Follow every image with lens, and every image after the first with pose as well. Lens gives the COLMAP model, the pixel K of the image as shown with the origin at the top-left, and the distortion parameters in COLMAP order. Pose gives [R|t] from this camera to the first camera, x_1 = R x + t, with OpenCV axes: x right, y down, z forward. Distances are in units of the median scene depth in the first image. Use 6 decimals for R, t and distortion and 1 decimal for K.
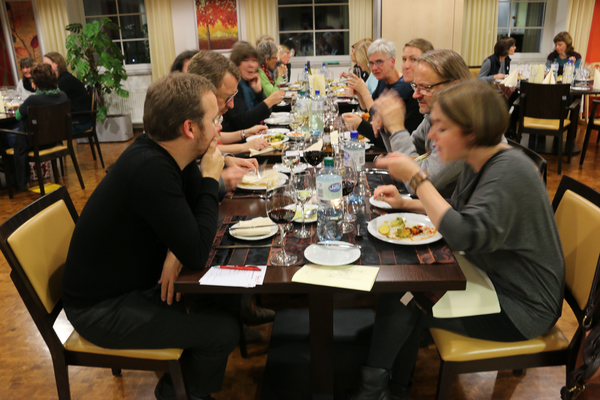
lens RADIAL K [[501.7, 0, 299.7], [0, 501.7, 197.8], [0, 0, 1]] dist [-0.014079, -0.000740]
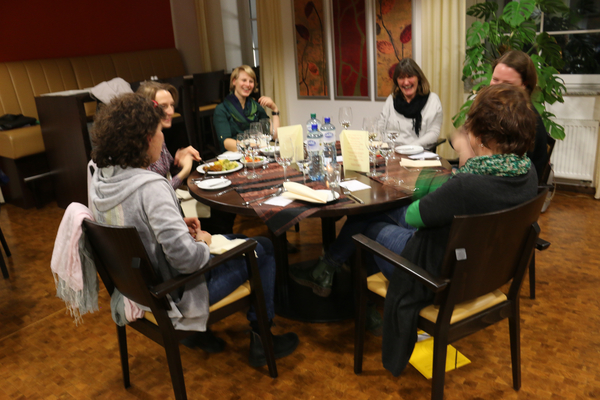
lens RADIAL K [[502.7, 0, 299.6], [0, 502.7, 200.0], [0, 0, 1]] dist [-0.015292, -0.005392]
pose [[0.830127, 0.173407, -0.529924, -1.025485], [-0.163951, 0.984307, 0.065266, -0.454178], [0.532925, 0.032702, 0.845530, 1.447868]]
